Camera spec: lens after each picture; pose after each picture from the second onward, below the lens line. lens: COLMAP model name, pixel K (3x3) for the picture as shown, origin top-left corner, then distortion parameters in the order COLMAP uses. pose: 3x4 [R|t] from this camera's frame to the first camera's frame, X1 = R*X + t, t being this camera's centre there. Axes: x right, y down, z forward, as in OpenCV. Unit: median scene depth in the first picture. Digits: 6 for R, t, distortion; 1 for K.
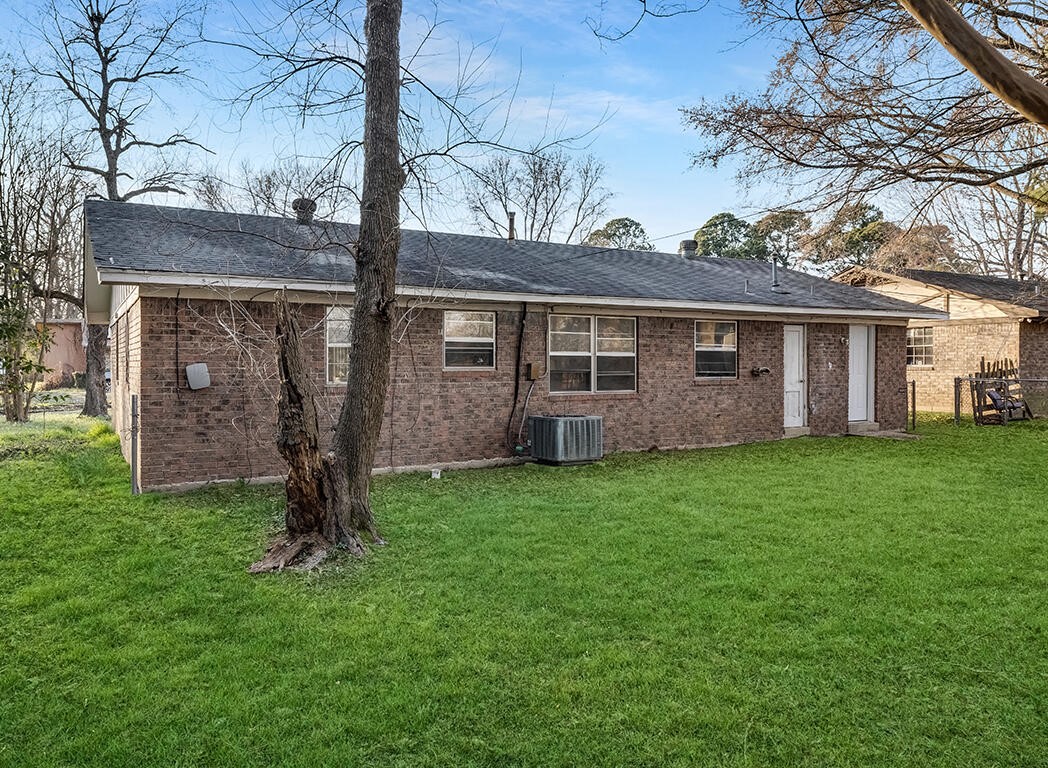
lens RADIAL K [[717.1, 0, 524.0], [0, 717.1, 381.4], [0, 0, 1]] dist [0.006693, 0.001680]
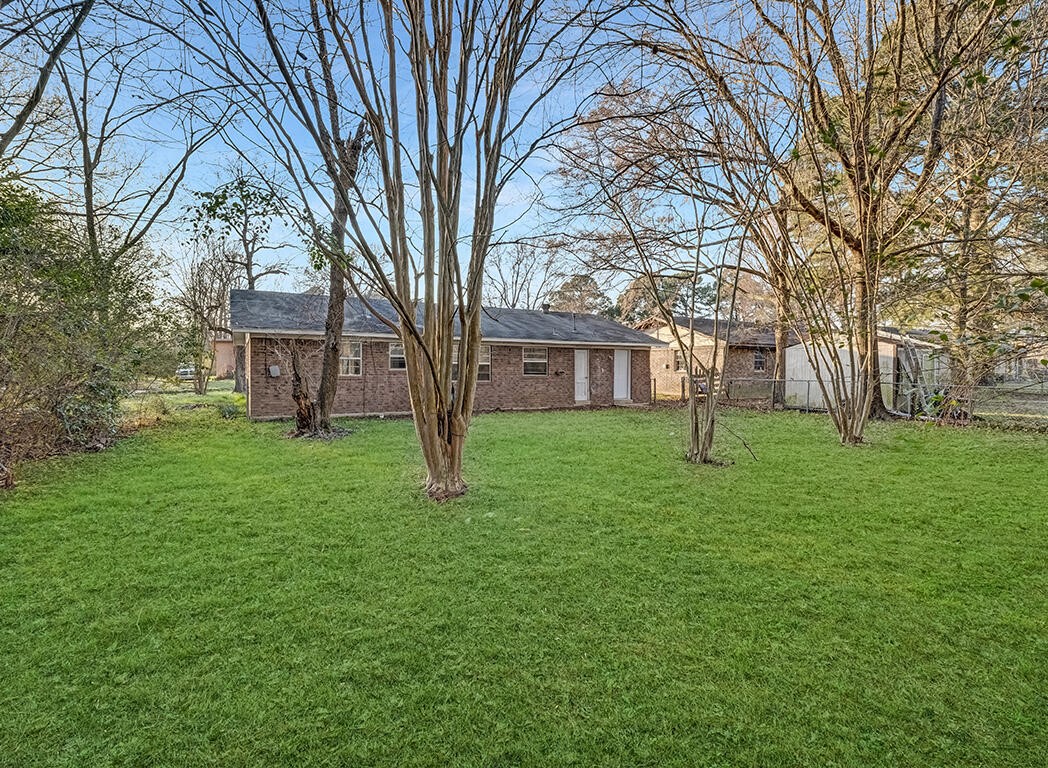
lens RADIAL K [[480.6, 0, 524.3], [0, 480.6, 388.1], [0, 0, 1]] dist [-0.002295, 0.000129]
pose [[0.999724, 0.011285, -0.020592, 0.244480], [-0.010930, 0.999791, 0.017264, 0.007436], [0.020783, -0.017034, 0.999639, -0.342741]]
